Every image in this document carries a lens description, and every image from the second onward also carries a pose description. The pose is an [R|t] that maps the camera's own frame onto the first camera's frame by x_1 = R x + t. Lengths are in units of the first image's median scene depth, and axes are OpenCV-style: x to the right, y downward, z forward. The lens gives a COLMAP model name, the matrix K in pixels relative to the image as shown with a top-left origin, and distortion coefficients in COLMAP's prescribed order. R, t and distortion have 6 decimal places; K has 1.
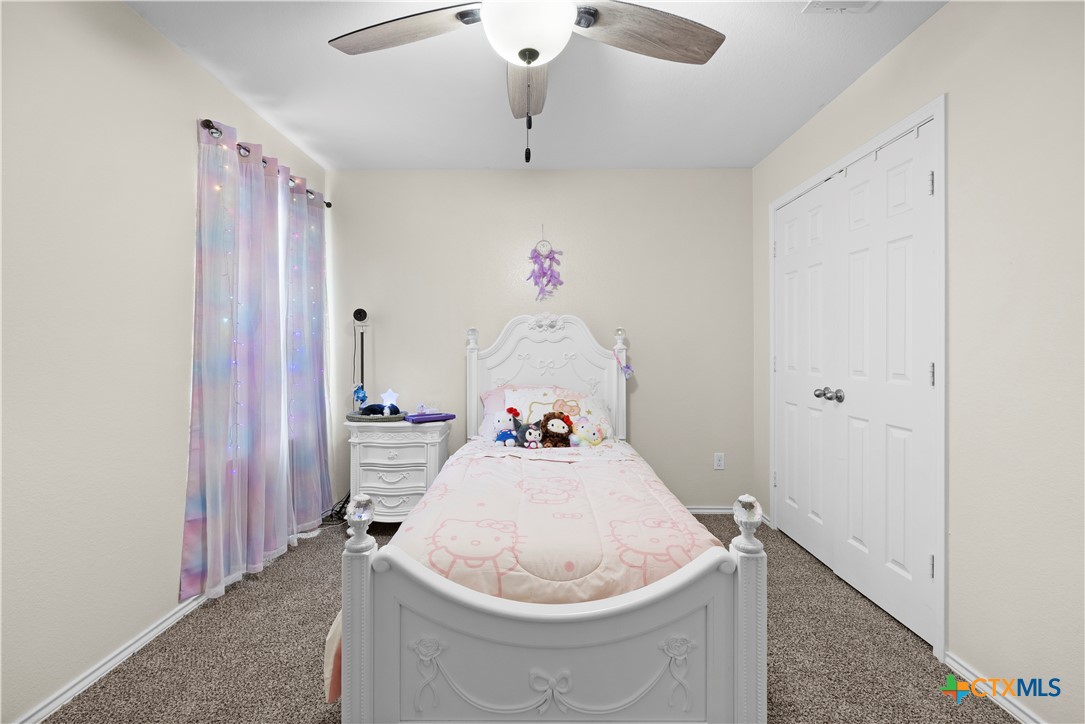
lens RADIAL K [[471.0, 0, 544.7], [0, 471.0, 351.3], [0, 0, 1]] dist [0.001816, -0.002301]
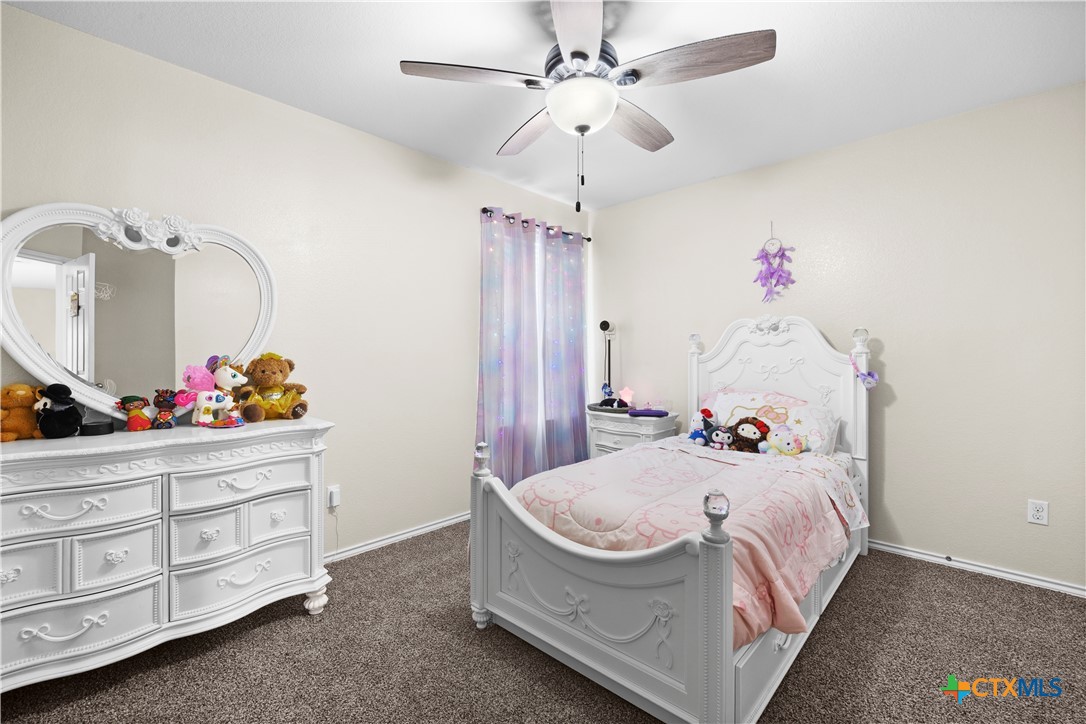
lens RADIAL K [[471.4, 0, 538.4], [0, 471.4, 360.5], [0, 0, 1]] dist [0.001816, -0.002301]
pose [[0.729582, 0.008736, -0.683838, 0.379881], [-0.002072, 0.999942, 0.010564, 0.001567], [0.683890, -0.006291, 0.729558, -0.022824]]
